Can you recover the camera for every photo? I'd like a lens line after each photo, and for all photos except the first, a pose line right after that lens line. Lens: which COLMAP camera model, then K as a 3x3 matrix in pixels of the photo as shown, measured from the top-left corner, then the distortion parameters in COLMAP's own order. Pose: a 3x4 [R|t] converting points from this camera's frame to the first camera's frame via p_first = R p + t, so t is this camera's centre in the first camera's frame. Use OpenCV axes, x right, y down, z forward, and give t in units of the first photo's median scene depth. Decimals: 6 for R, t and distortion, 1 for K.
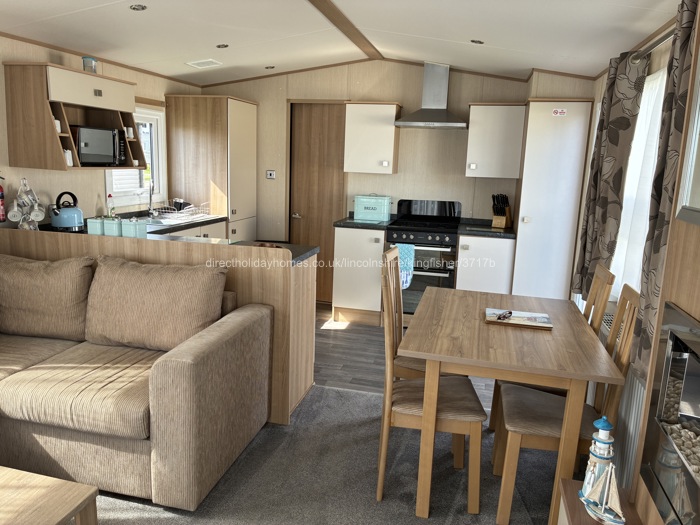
lens RADIAL K [[525.1, 0, 352.1], [0, 525.1, 261.9], [0, 0, 1]] dist [0.013284, -0.025409]
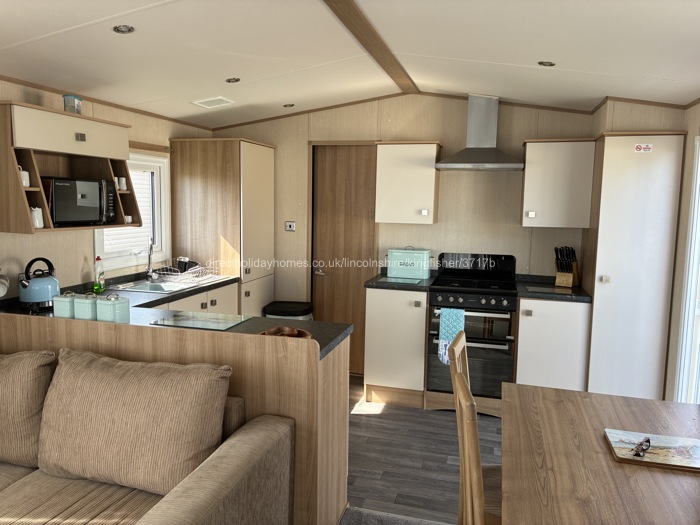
lens RADIAL K [[525.1, 0, 350.7], [0, 525.1, 260.0], [0, 0, 1]] dist [0.013284, -0.025409]
pose [[0.999195, -0.014586, -0.037363, -0.028960], [0.011560, 0.996730, -0.079973, -0.050217], [0.038407, 0.079477, 0.996097, 0.179649]]
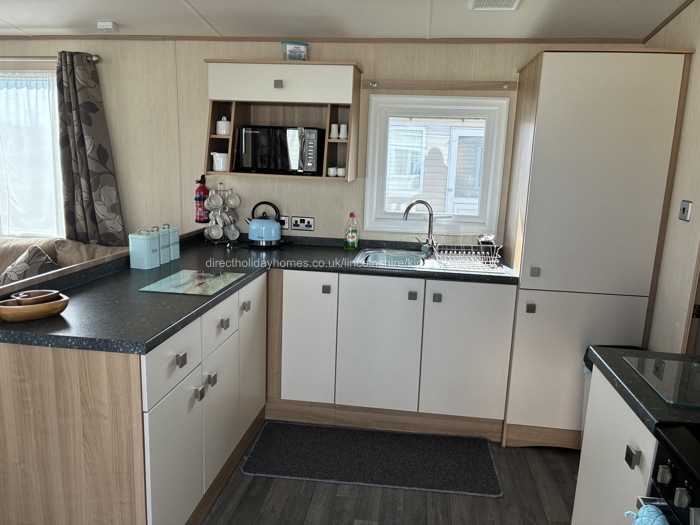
lens RADIAL K [[525.1, 0, 349.1], [0, 525.1, 266.9], [0, 0, 1]] dist [0.013284, -0.025409]
pose [[0.104134, 0.169683, -0.979982, 0.314107], [-0.219809, 0.964899, 0.143714, -0.157484], [0.969969, 0.200444, 0.137776, 0.876548]]
